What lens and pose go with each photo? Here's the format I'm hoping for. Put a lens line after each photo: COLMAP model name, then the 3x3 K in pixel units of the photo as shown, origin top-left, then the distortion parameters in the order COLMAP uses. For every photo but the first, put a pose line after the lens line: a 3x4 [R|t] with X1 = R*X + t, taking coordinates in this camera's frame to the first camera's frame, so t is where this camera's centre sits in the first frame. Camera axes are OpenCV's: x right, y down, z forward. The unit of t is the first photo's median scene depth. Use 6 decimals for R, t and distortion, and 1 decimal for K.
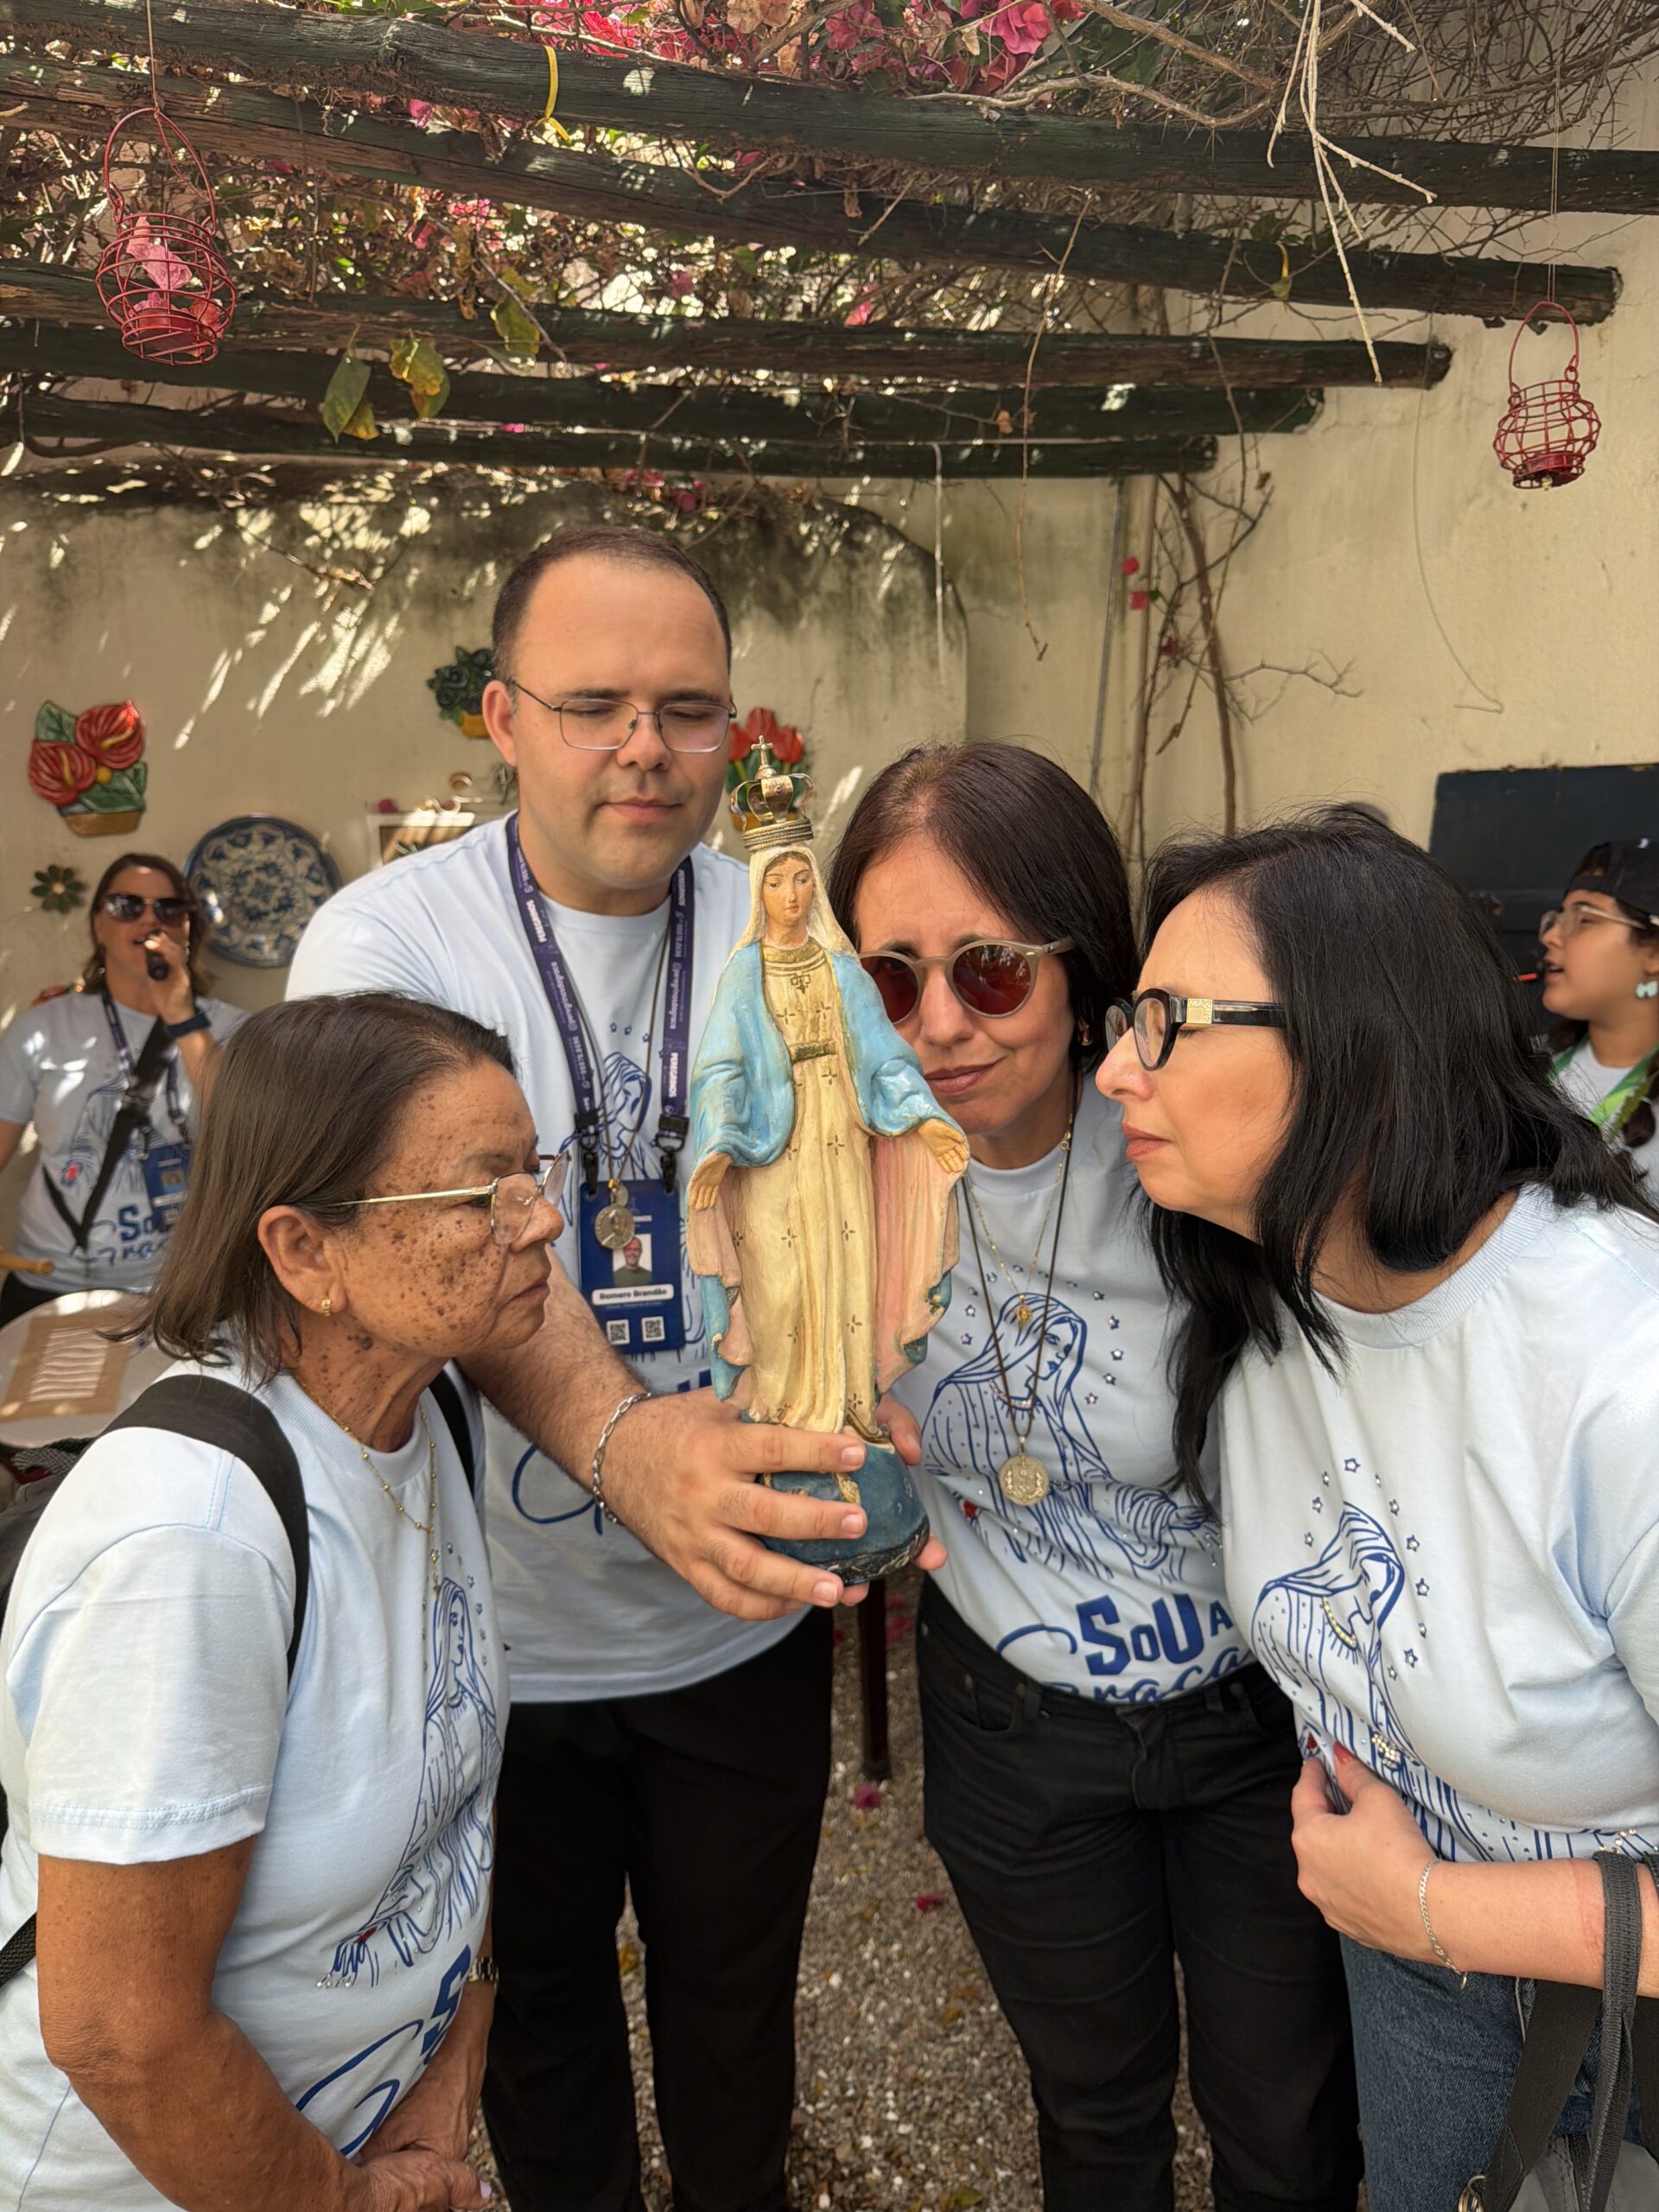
lens RADIAL K [[1563.7, 0, 825.3], [0, 1563.7, 1090.2], [0, 0, 1]] dist [-0.020577, 0.006026]
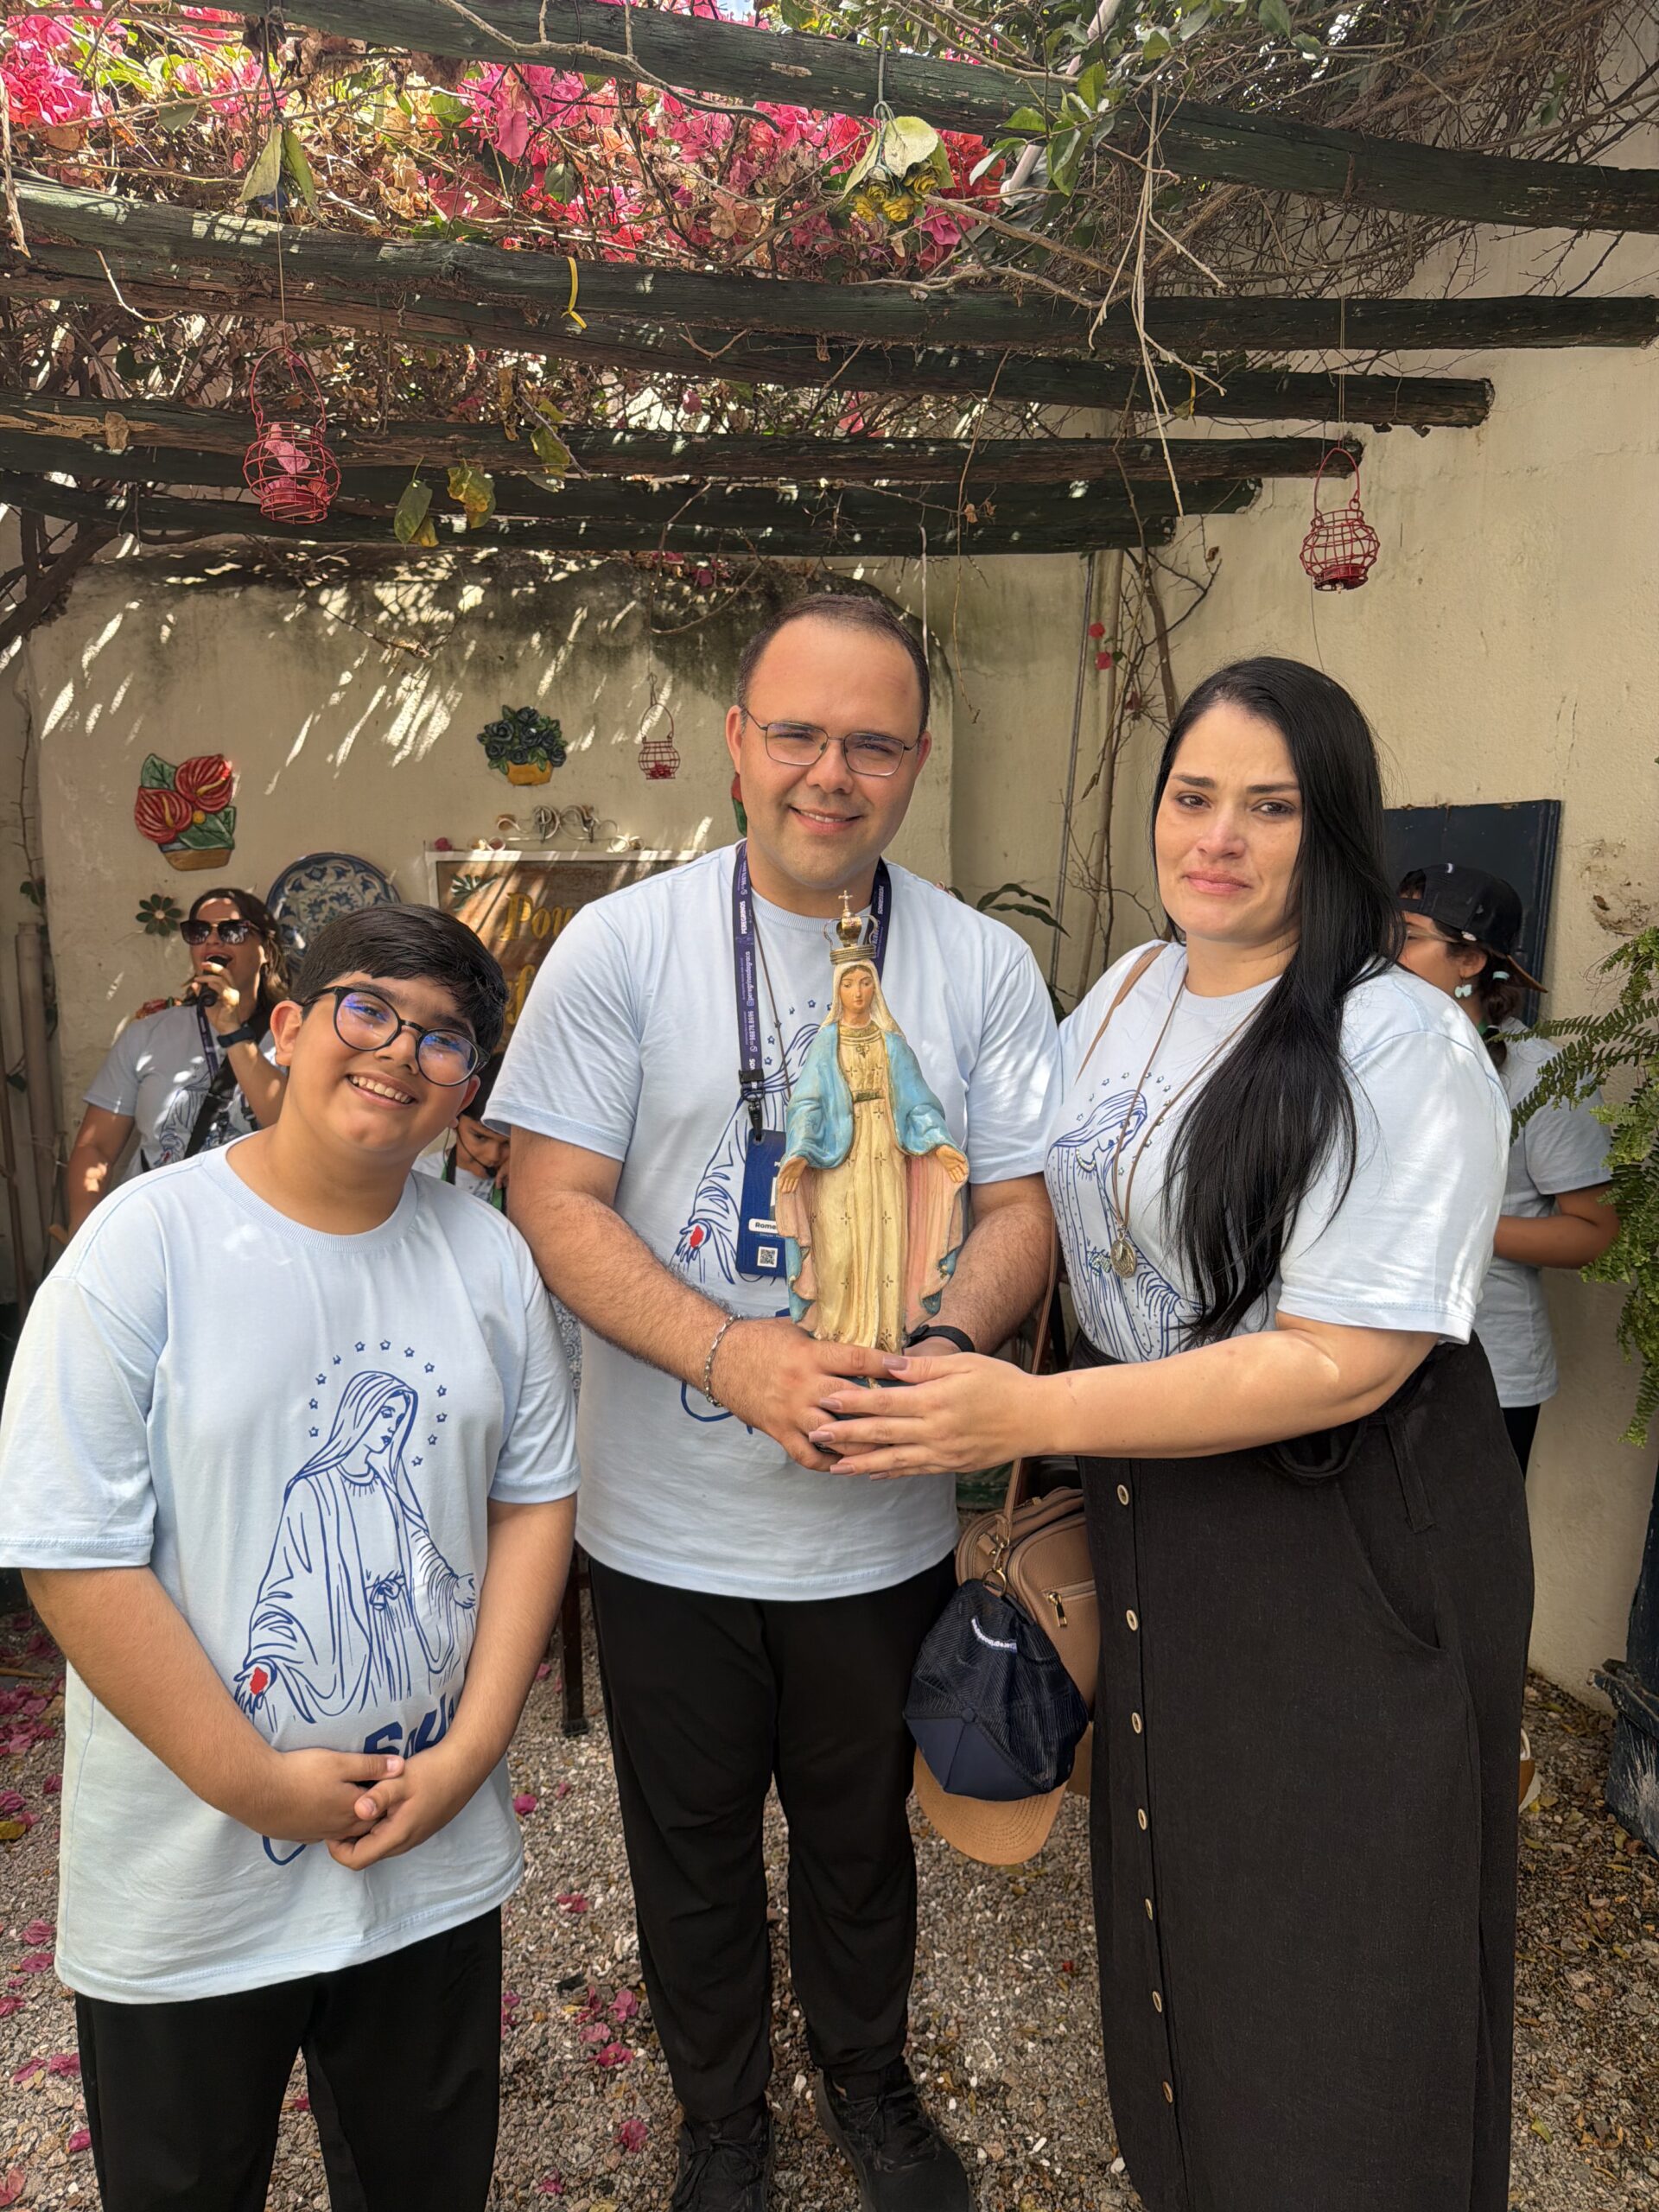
lens RADIAL K [[1549.8, 0, 835.5], [0, 1549.8, 1109.1], [0, 0, 1]] dist [0.001524, -0.007113]
pose [[0.999759, 0.000878, -0.021954, 0.038040], [-0.001154, 0.999920, -0.012557, 0.030428], [0.021941, 0.012580, 0.999680, -0.149825]]
